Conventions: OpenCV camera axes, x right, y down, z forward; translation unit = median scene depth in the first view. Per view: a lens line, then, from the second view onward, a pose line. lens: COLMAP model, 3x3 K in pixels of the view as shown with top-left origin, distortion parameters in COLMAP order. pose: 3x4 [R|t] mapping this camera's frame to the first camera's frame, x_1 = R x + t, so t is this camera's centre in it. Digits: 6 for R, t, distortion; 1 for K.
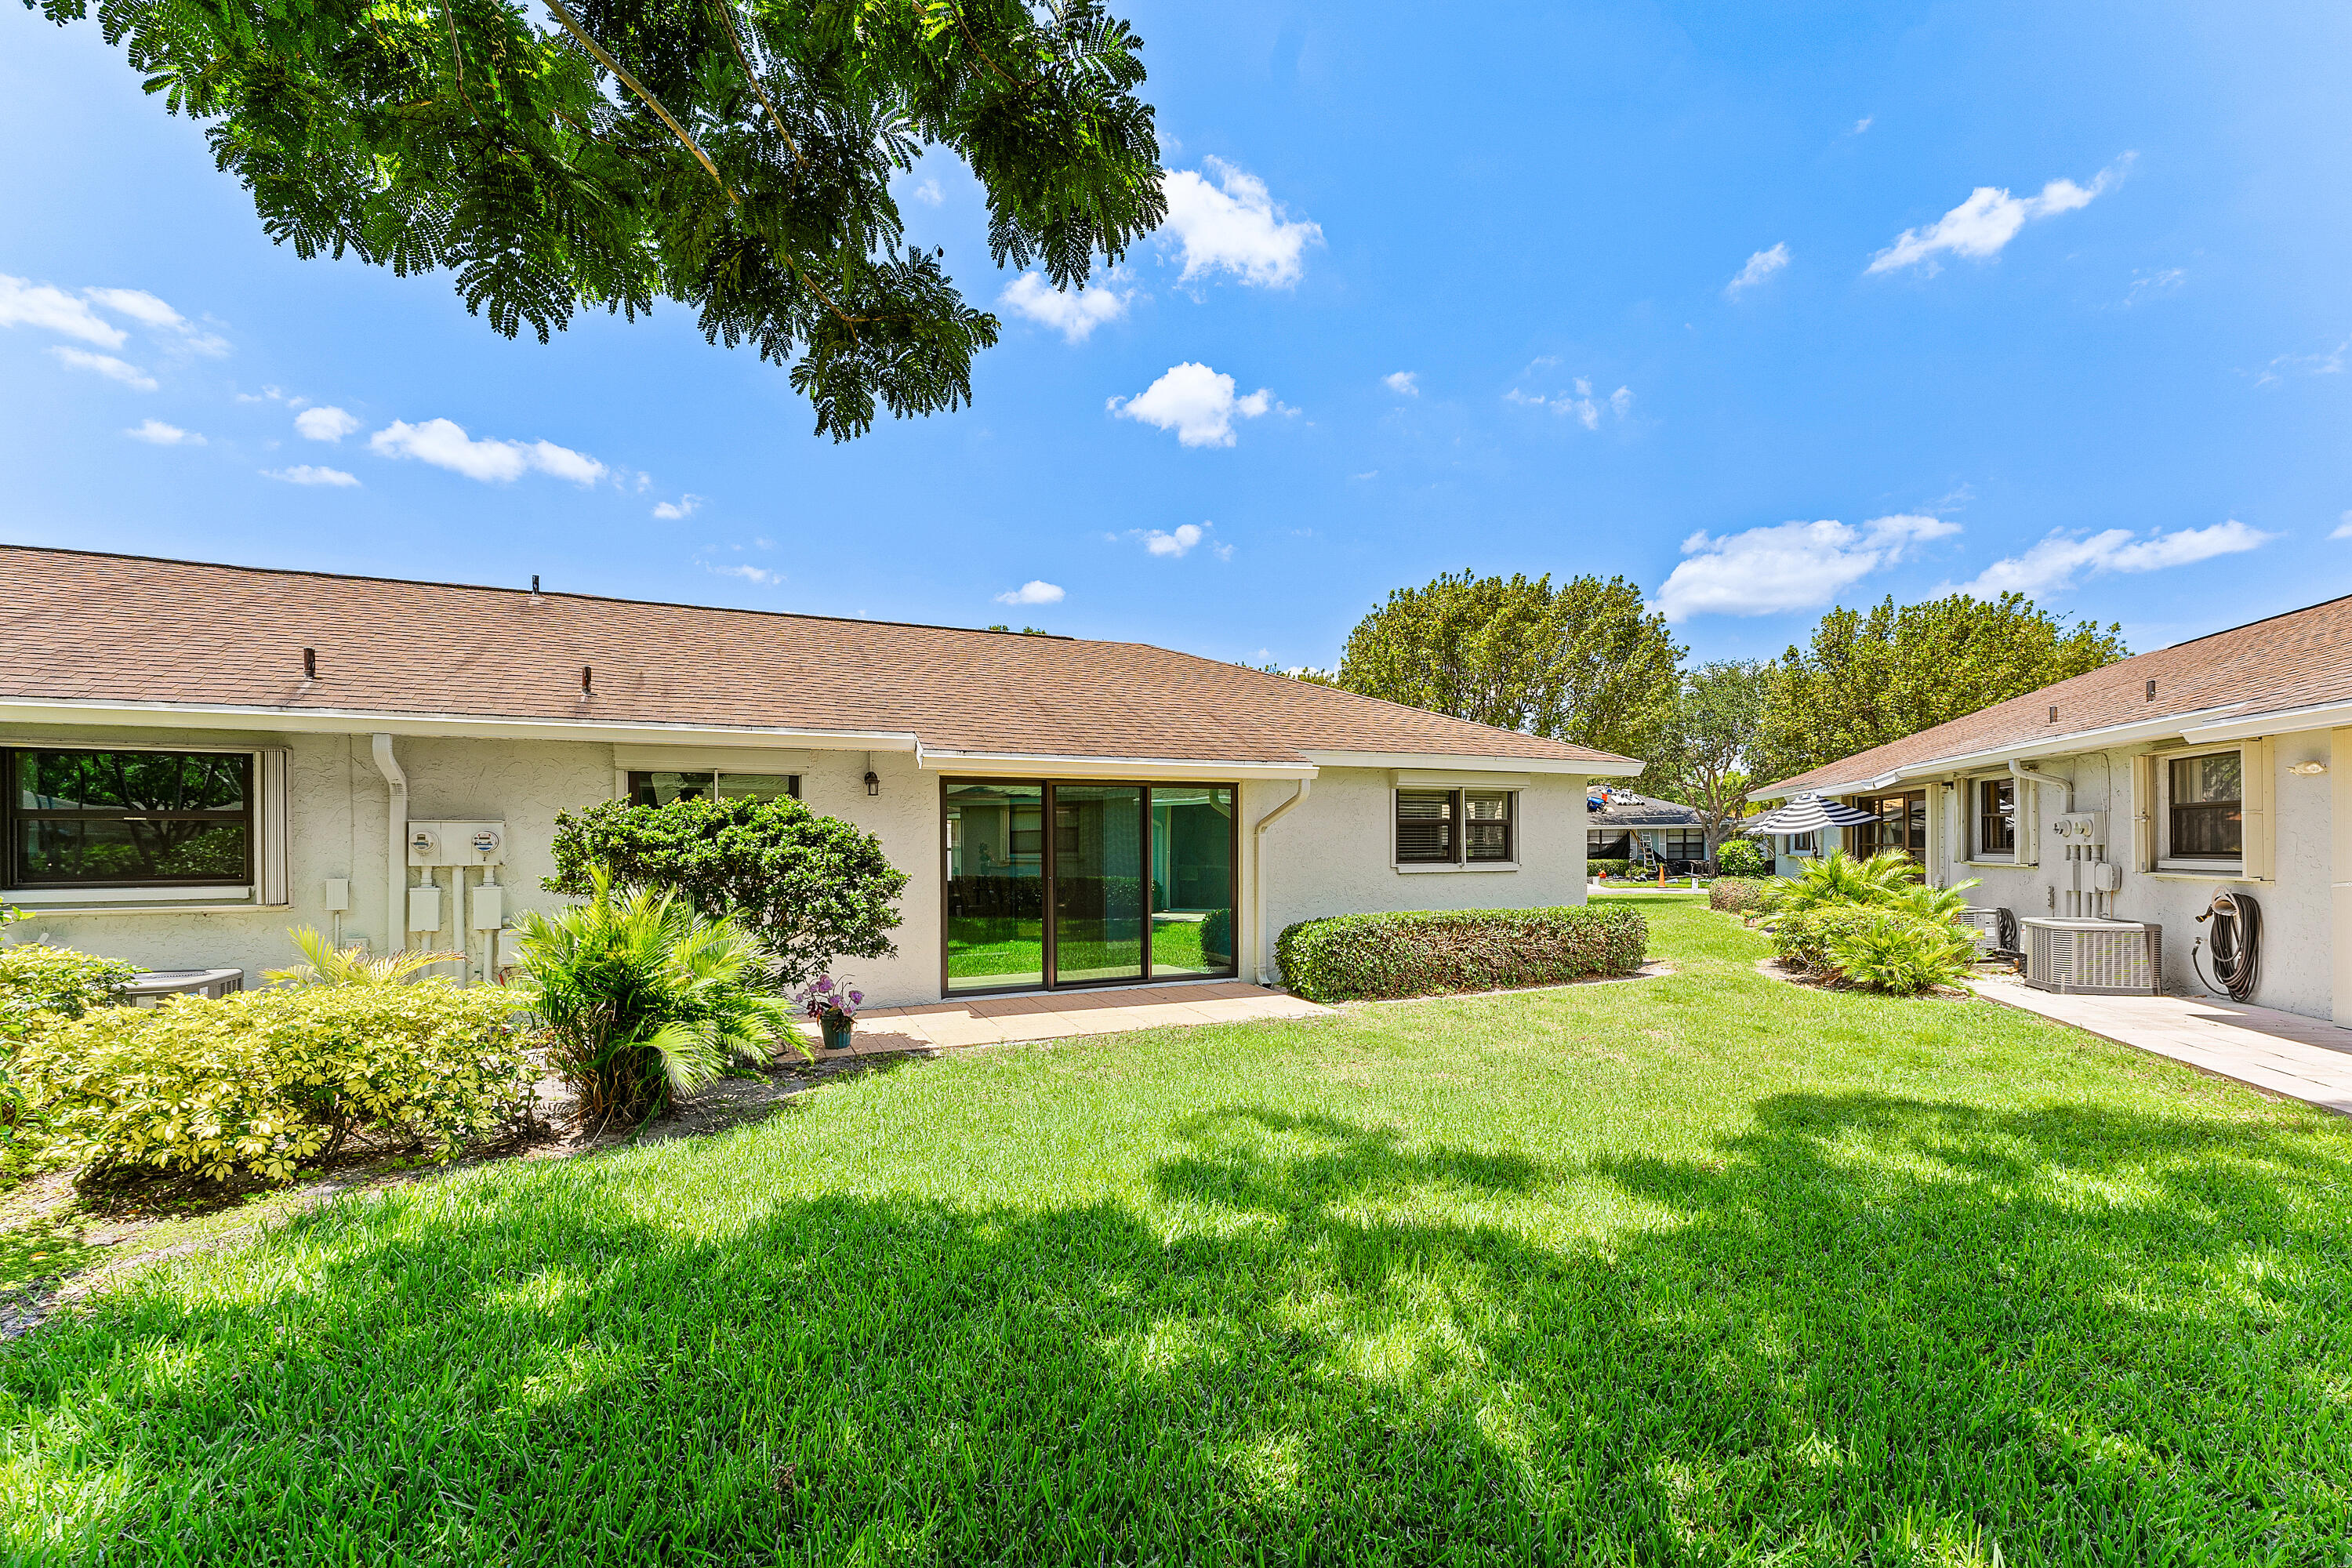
lens RADIAL K [[1047.9, 0, 1121.8], [0, 1047.9, 832.4], [0, 0, 1]] dist [-0.000604, -0.000064]
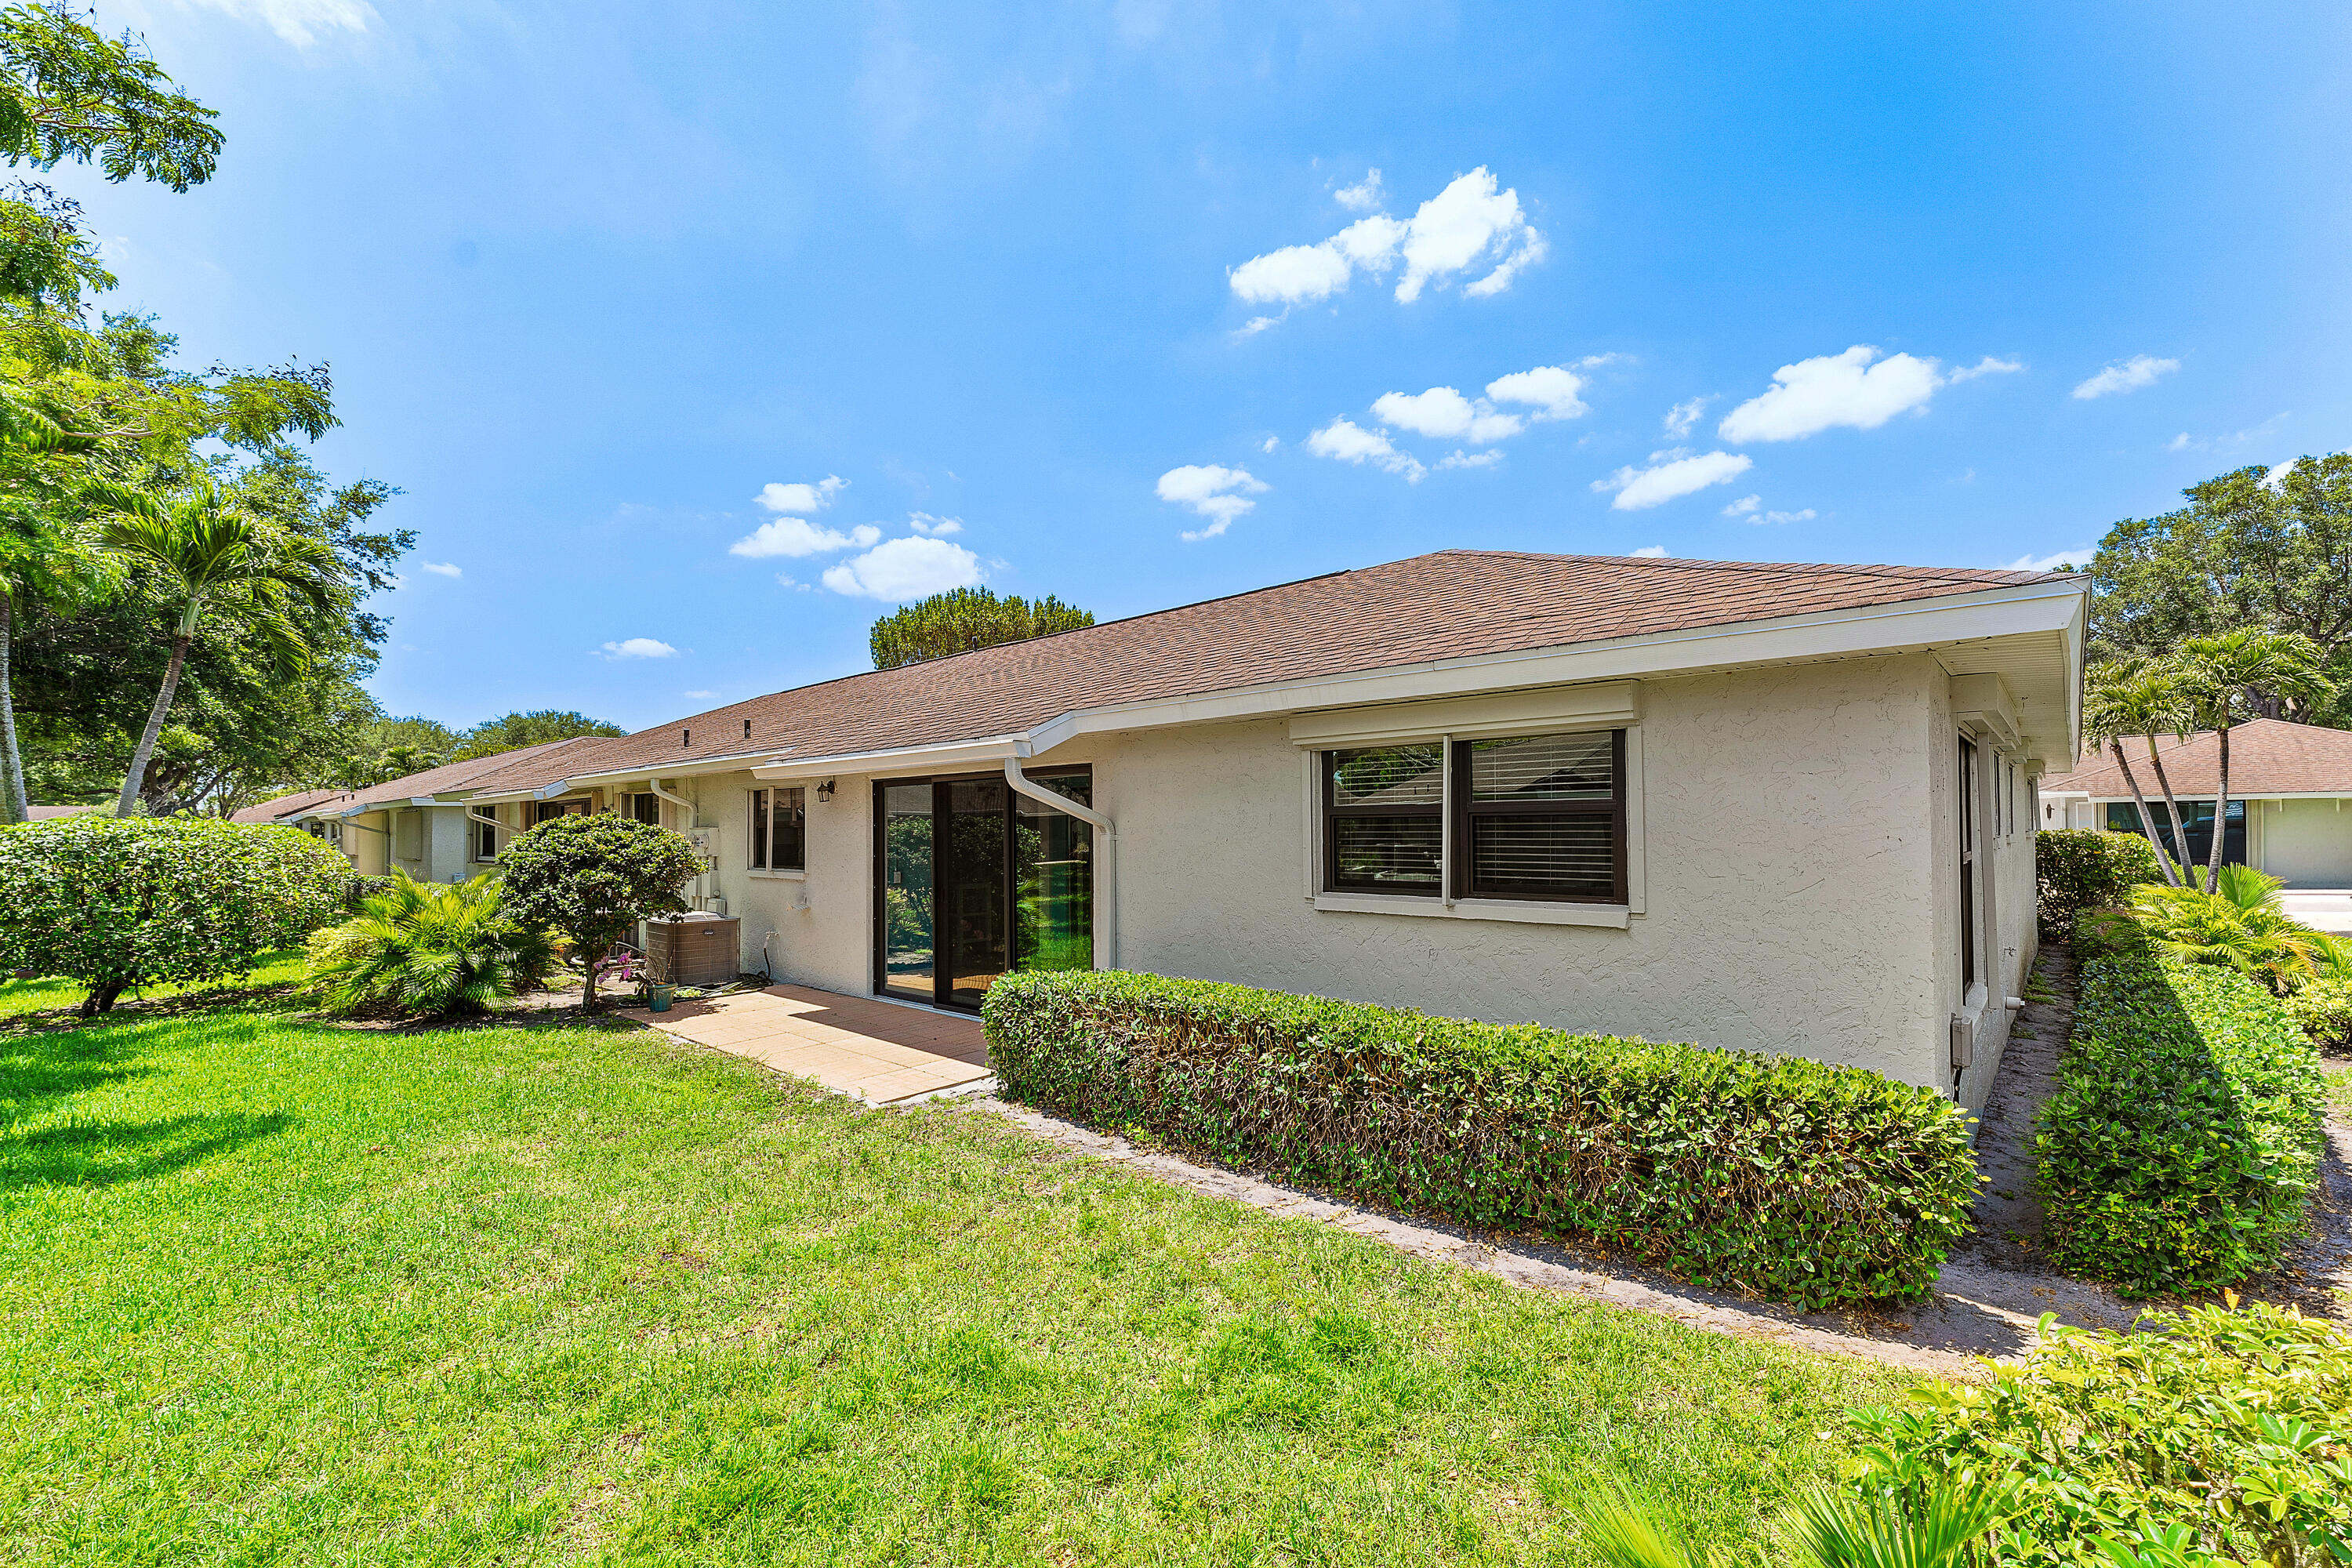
lens RADIAL K [[1047.9, 0, 1121.8], [0, 1047.9, 832.4], [0, 0, 1]] dist [-0.000604, -0.000064]
pose [[0.364517, -0.000280, -0.931197, 0.803724], [0.009259, 0.999952, 0.003323, -0.002836], [0.931151, -0.009834, 0.364502, 0.818074]]
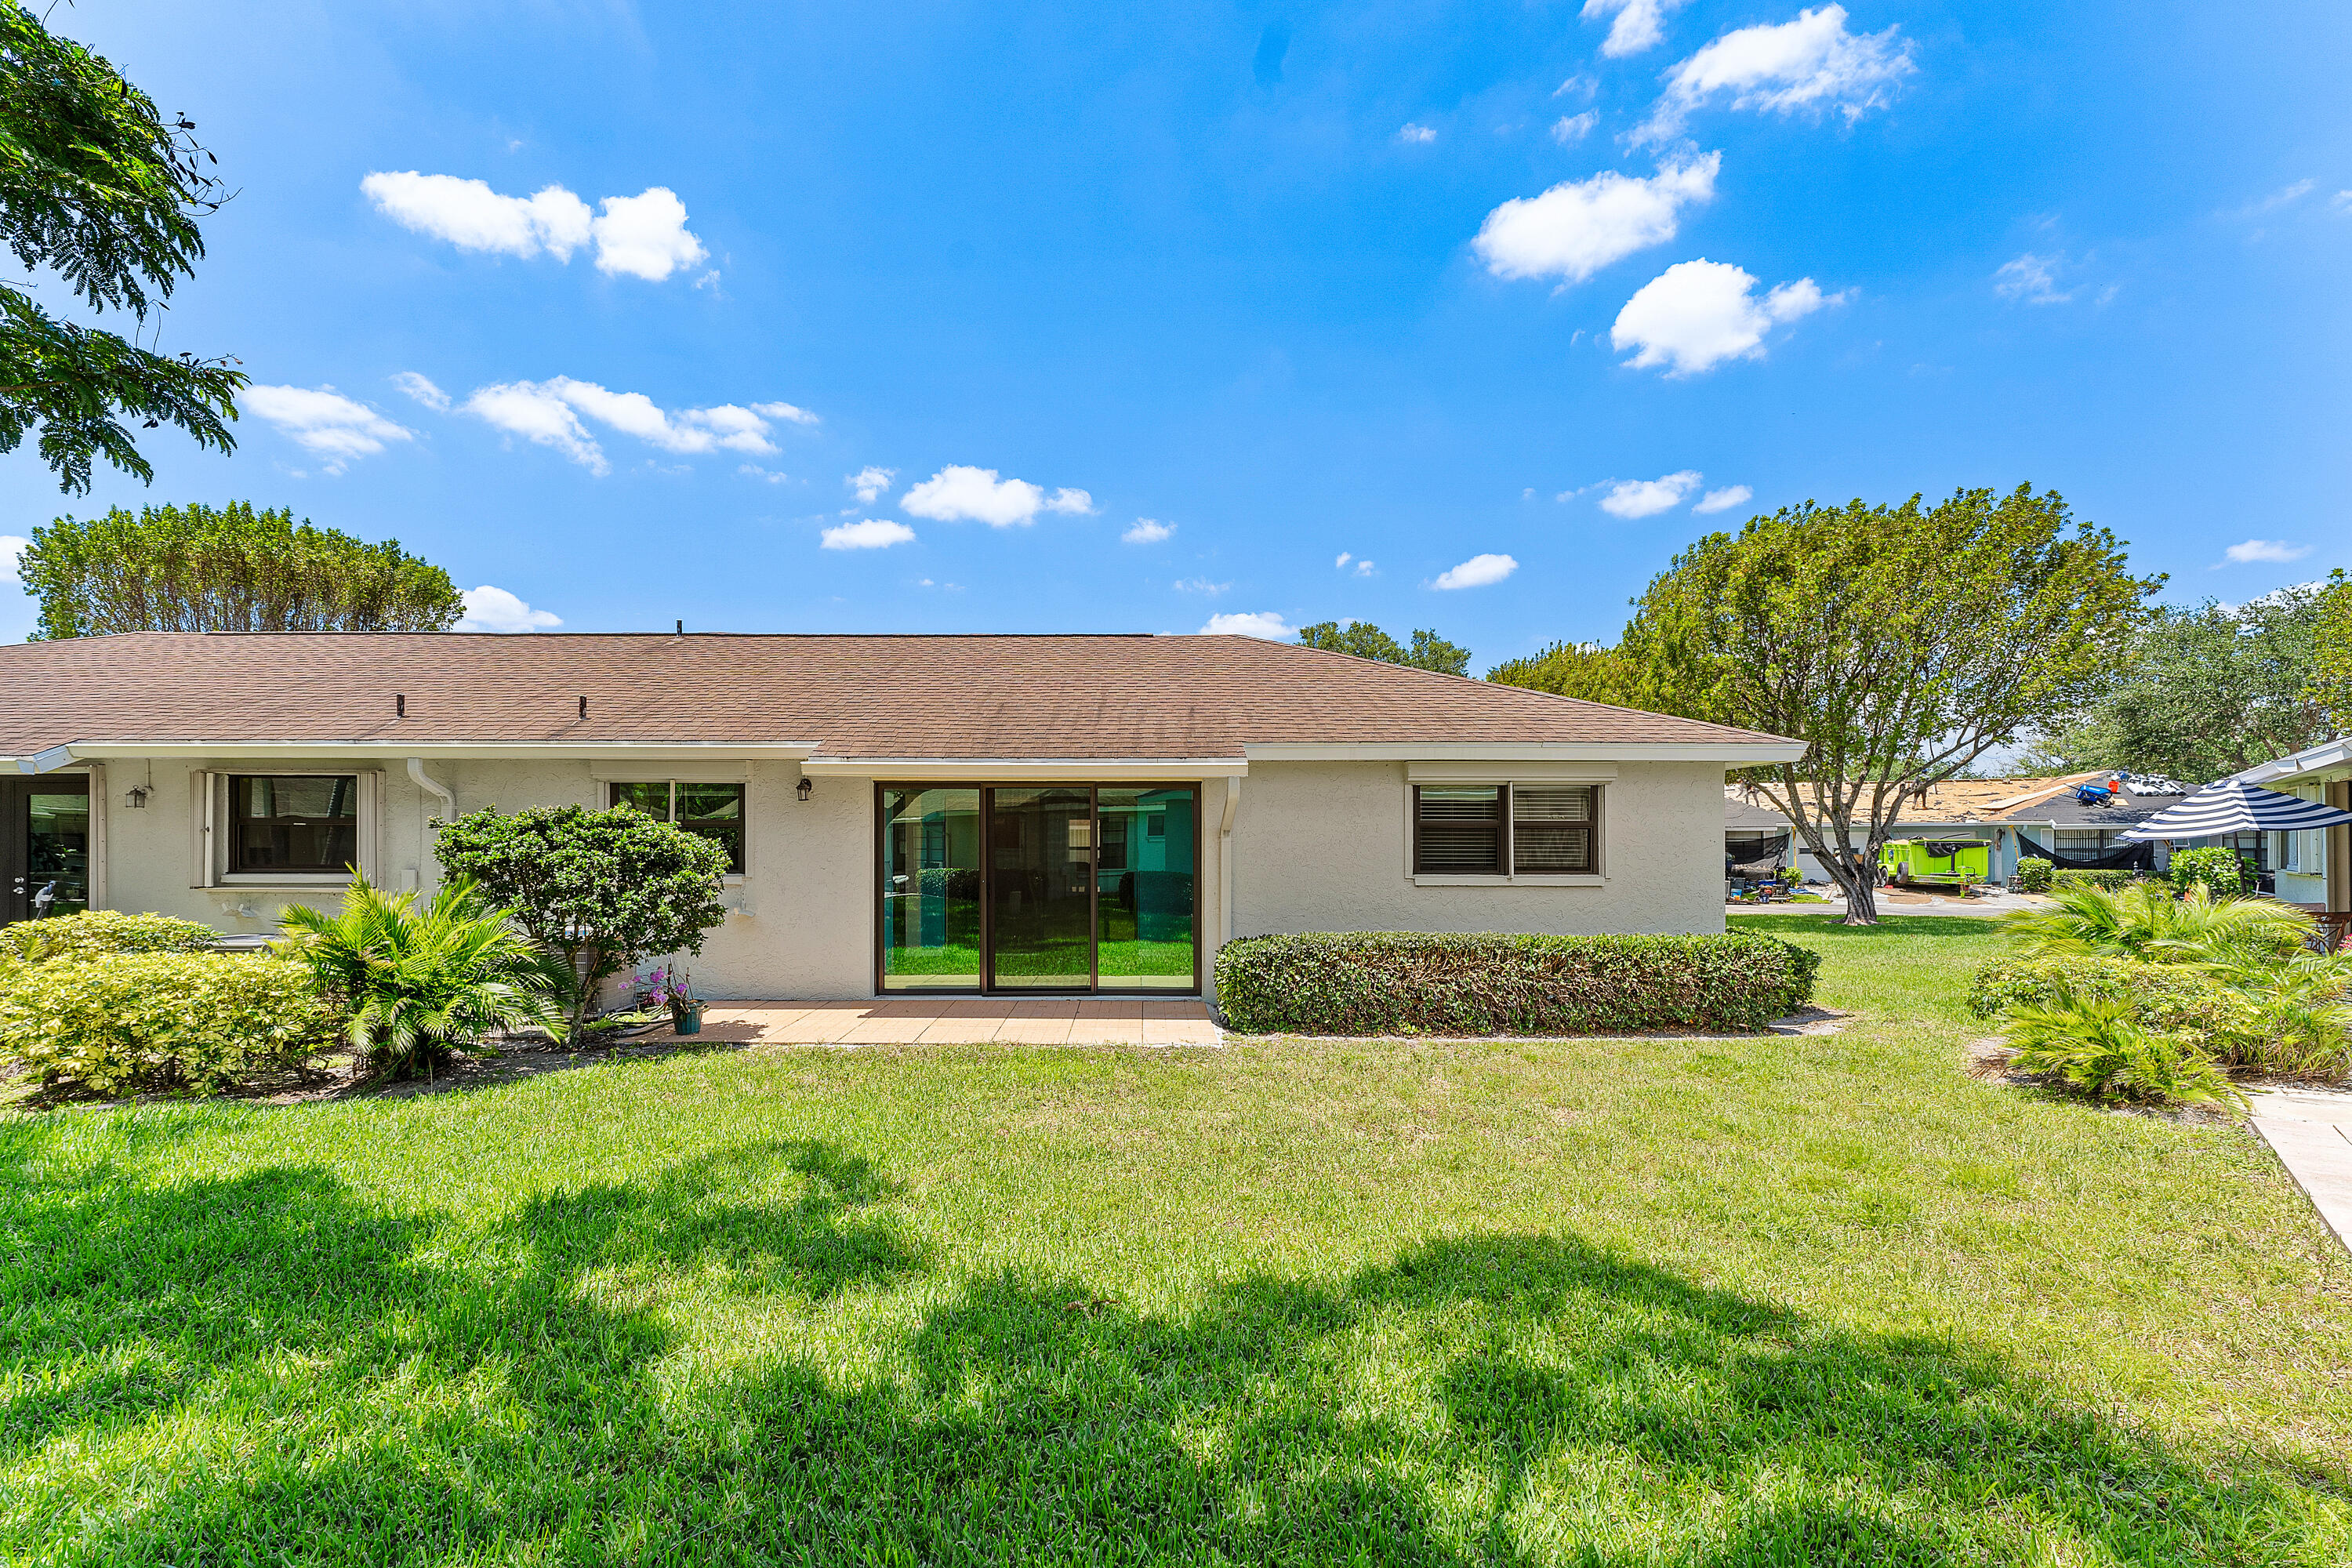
lens RADIAL K [[997.9, 0, 1086.7], [0, 997.9, 845.3], [0, 0, 1]] dist [0.002980, 0.000400]
pose [[0.901818, 0.008228, -0.432038, 0.420839], [-0.001402, 0.999869, 0.016117, -0.006485], [0.432114, -0.013929, 0.901712, 0.189579]]
